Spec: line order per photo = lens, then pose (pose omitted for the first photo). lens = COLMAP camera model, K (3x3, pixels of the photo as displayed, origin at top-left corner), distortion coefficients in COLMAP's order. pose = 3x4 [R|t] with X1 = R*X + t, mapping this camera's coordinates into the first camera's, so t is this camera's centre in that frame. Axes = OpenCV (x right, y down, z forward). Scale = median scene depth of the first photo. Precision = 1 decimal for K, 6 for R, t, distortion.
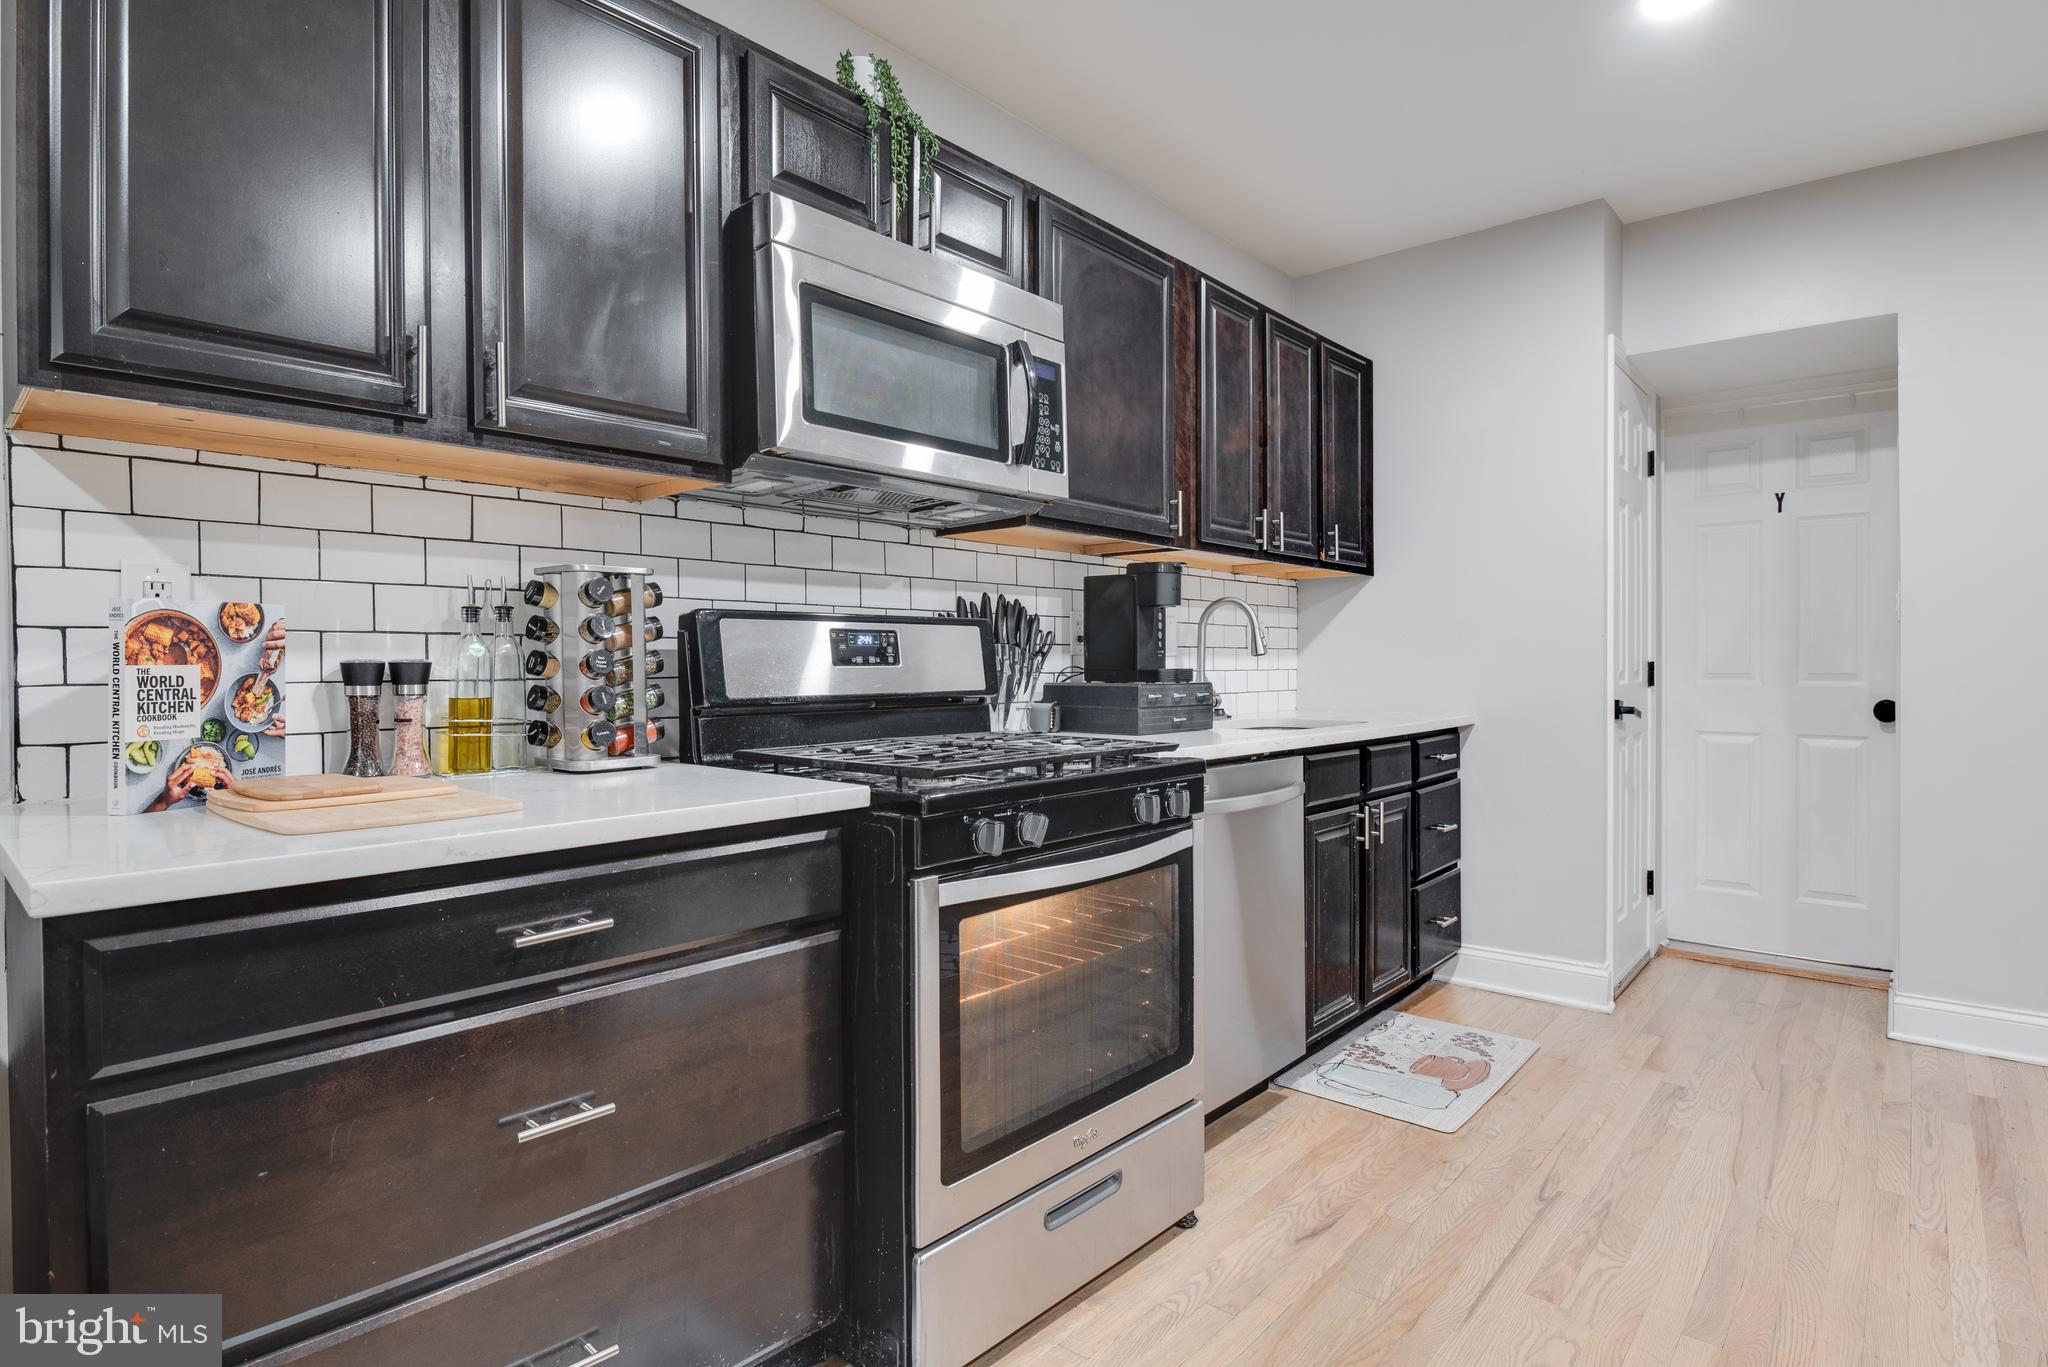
lens RADIAL K [[1088.3, 0, 977.7], [0, 1088.3, 673.6], [0, 0, 1]] dist [-0.027518, -0.000687]
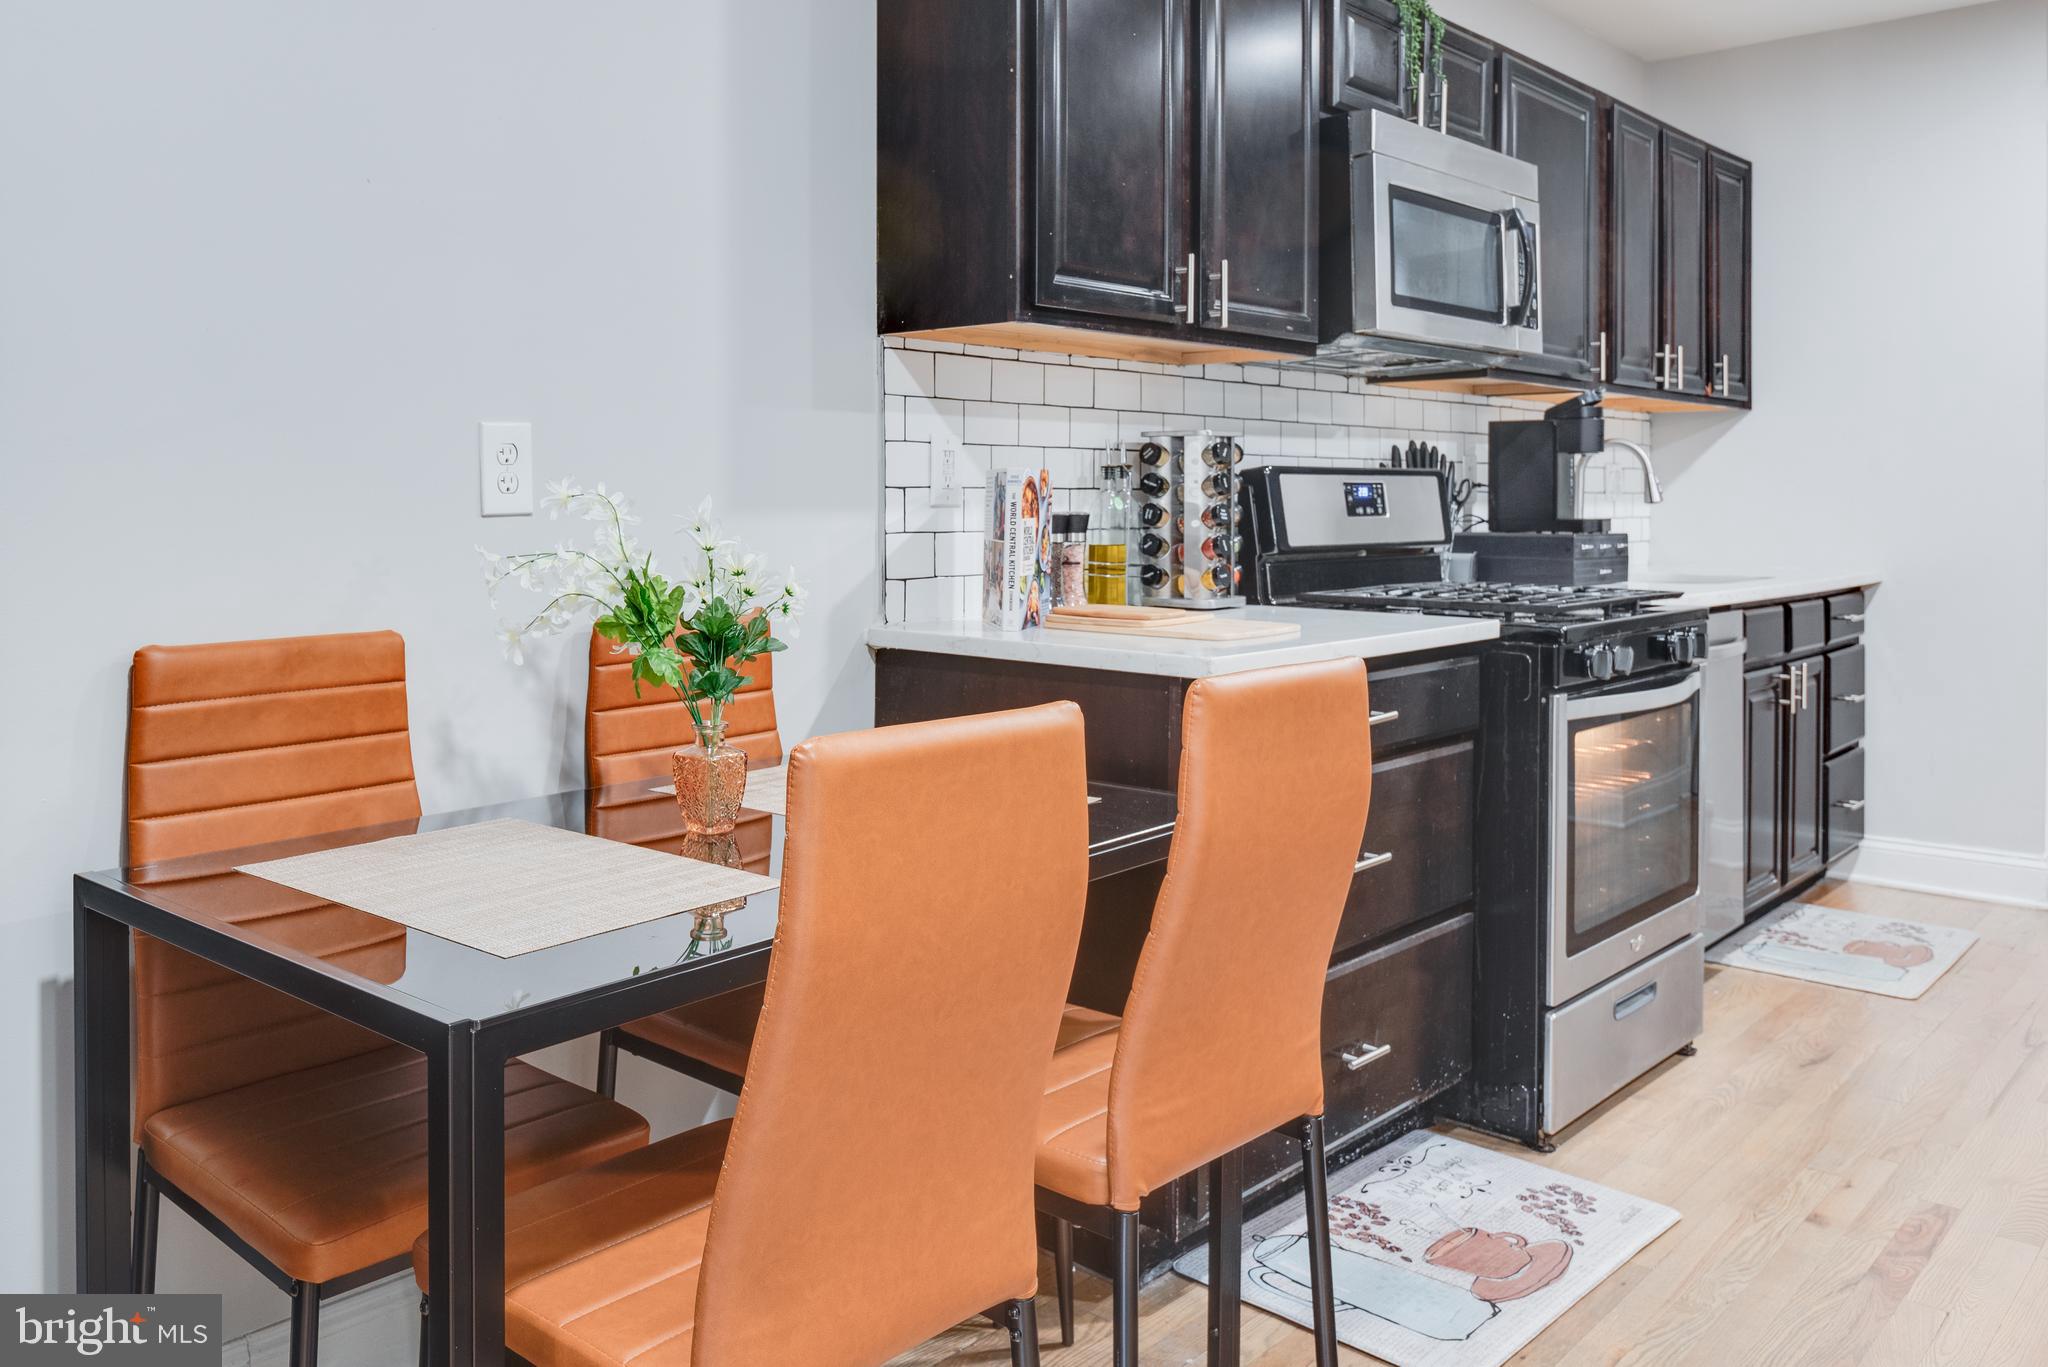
lens RADIAL K [[1658.4, 0, 756.5], [0, 1658.4, 489.7], [0, 0, 1]] dist [-0.001987, -0.027809]
pose [[0.997241, 0.004354, -0.074098, -0.575536], [-0.005307, 0.999906, -0.012680, -0.009698], [0.074035, 0.013038, 0.997170, -0.650848]]
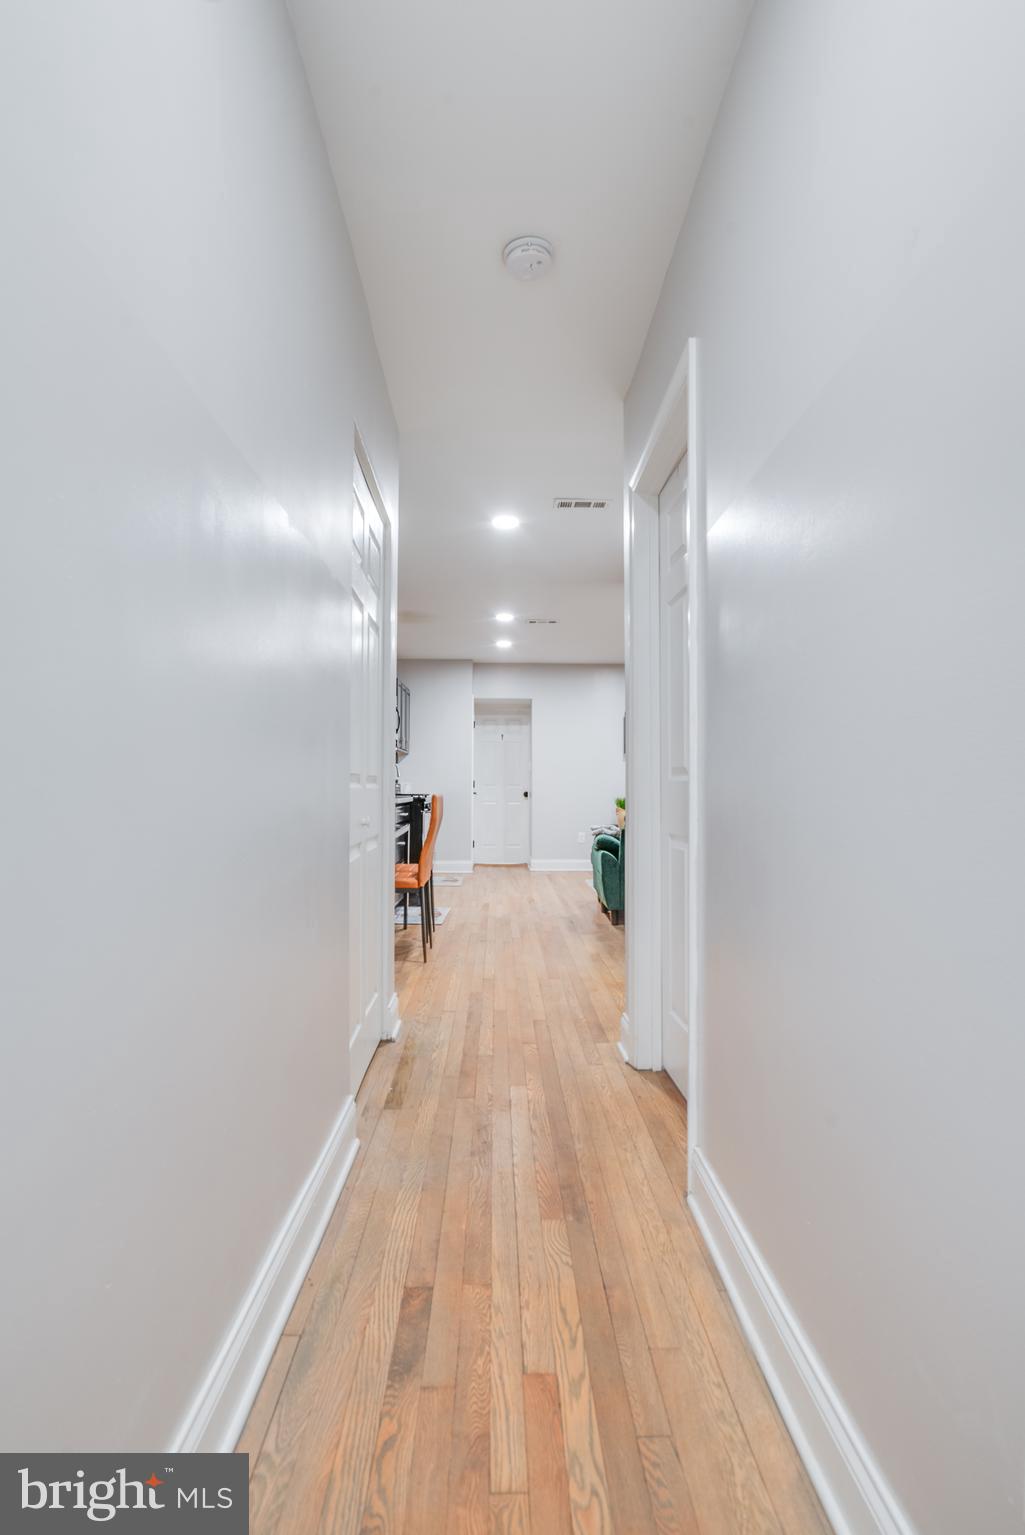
lens RADIAL K [[818.7, 0, 512.5], [0, 818.7, 767.5], [0, 0, 1]] dist [-0.042426, -0.000383]
pose [[0.732934, 0.023912, 0.679879, -1.866271], [0.001316, 0.999330, -0.036566, 0.073583], [-0.680298, 0.027695, 0.732412, -1.766420]]
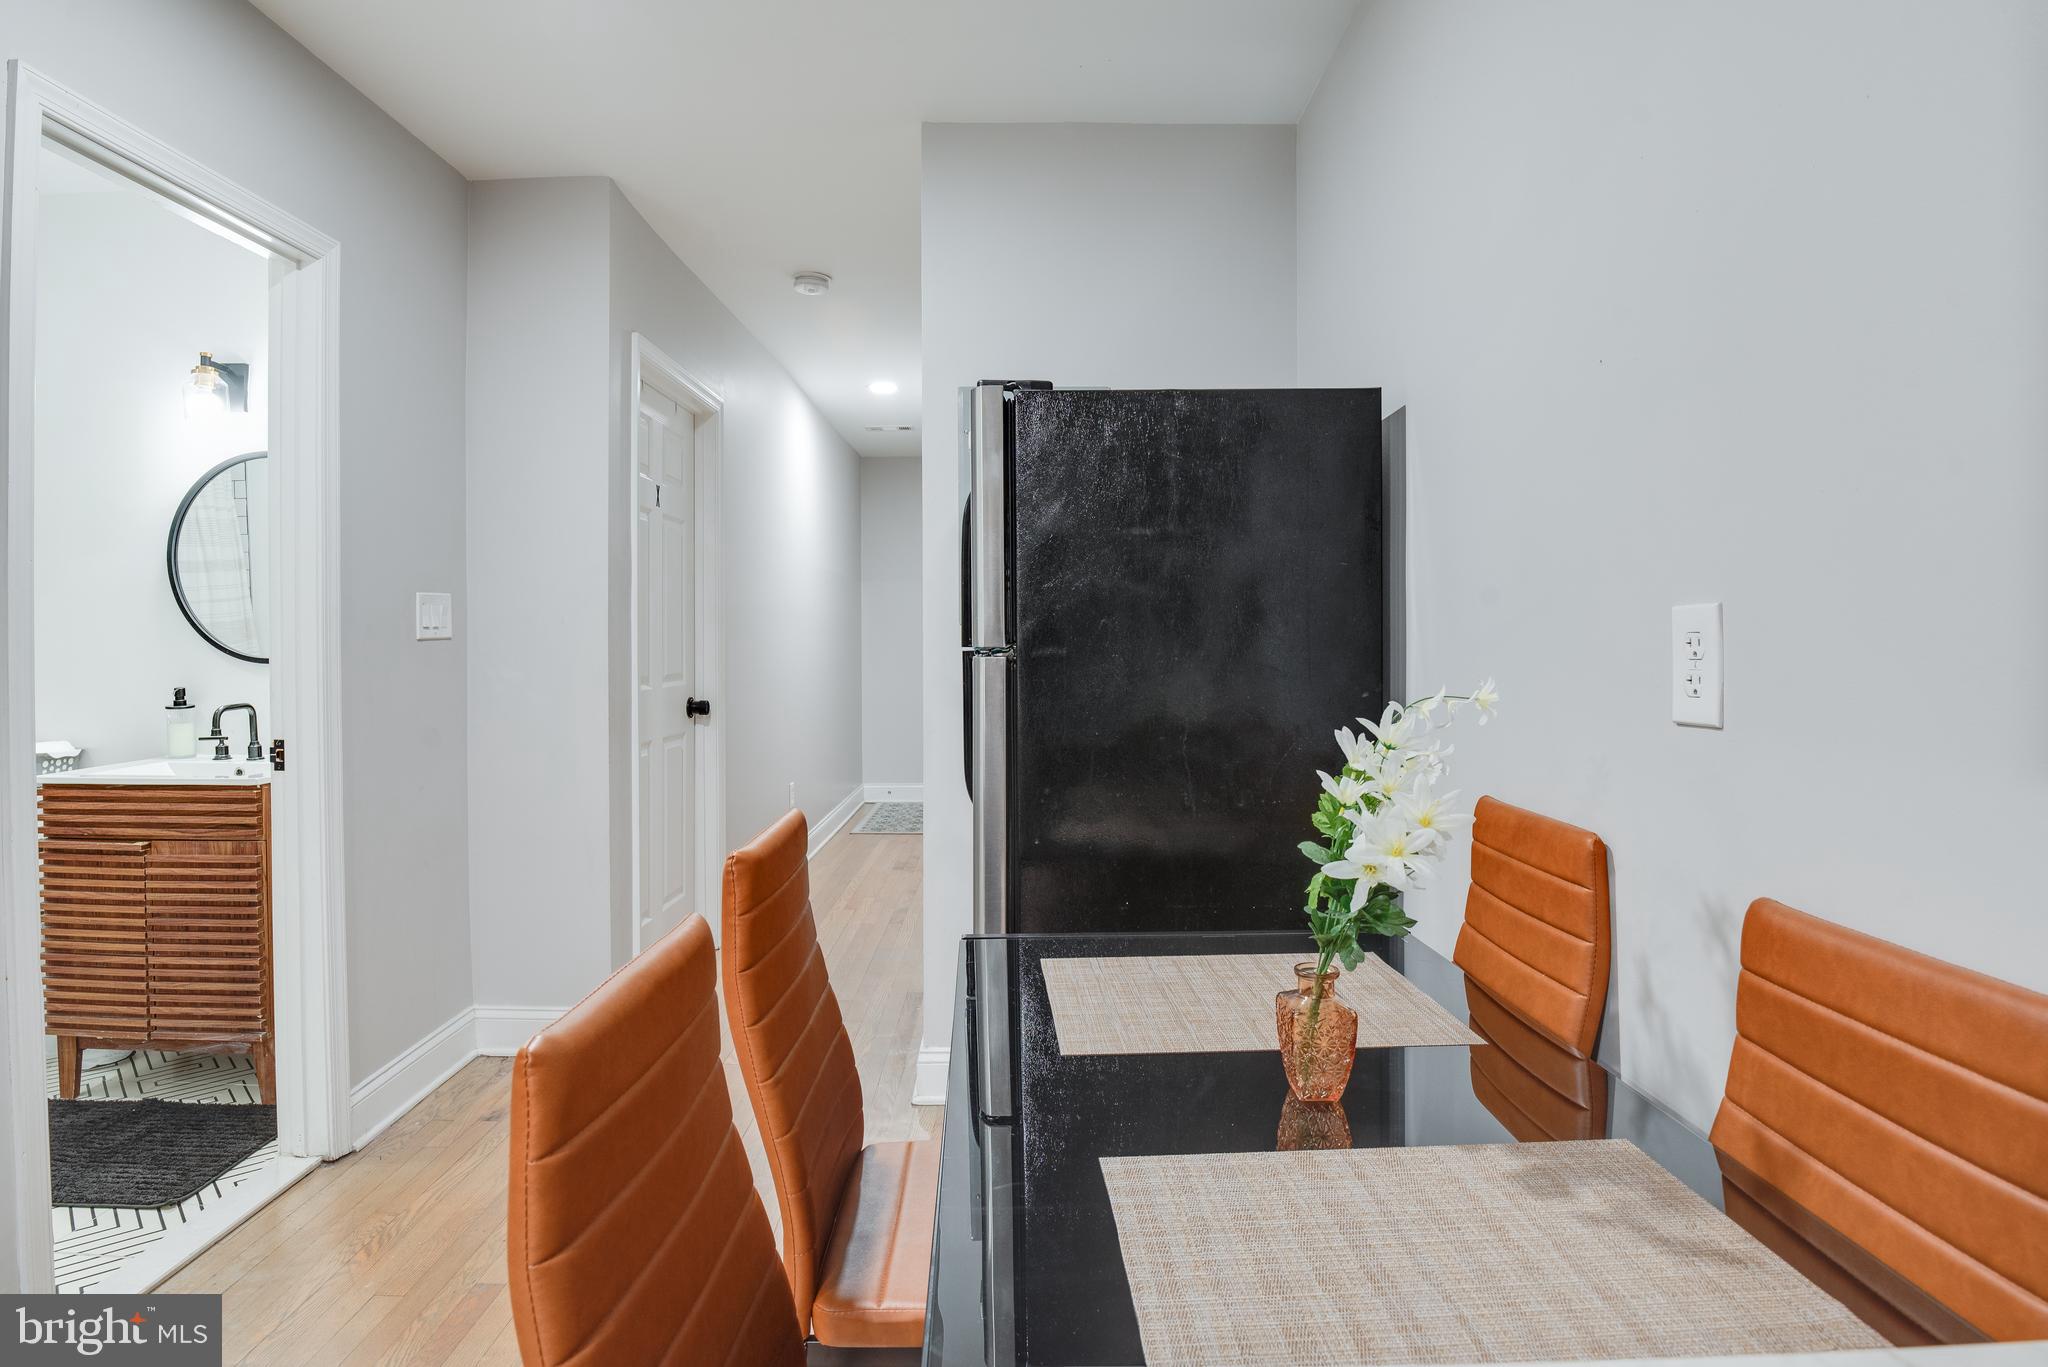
lens RADIAL K [[1068.4, 0, 1036.4], [0, 1068.4, 641.2], [0, 0, 1]] dist [-0.046382, -0.000183]
pose [[-0.740097, 0.006736, -0.672466, -0.234288], [-0.004735, 0.999873, 0.015227, -0.053187], [0.672483, 0.014453, -0.739971, 0.543638]]
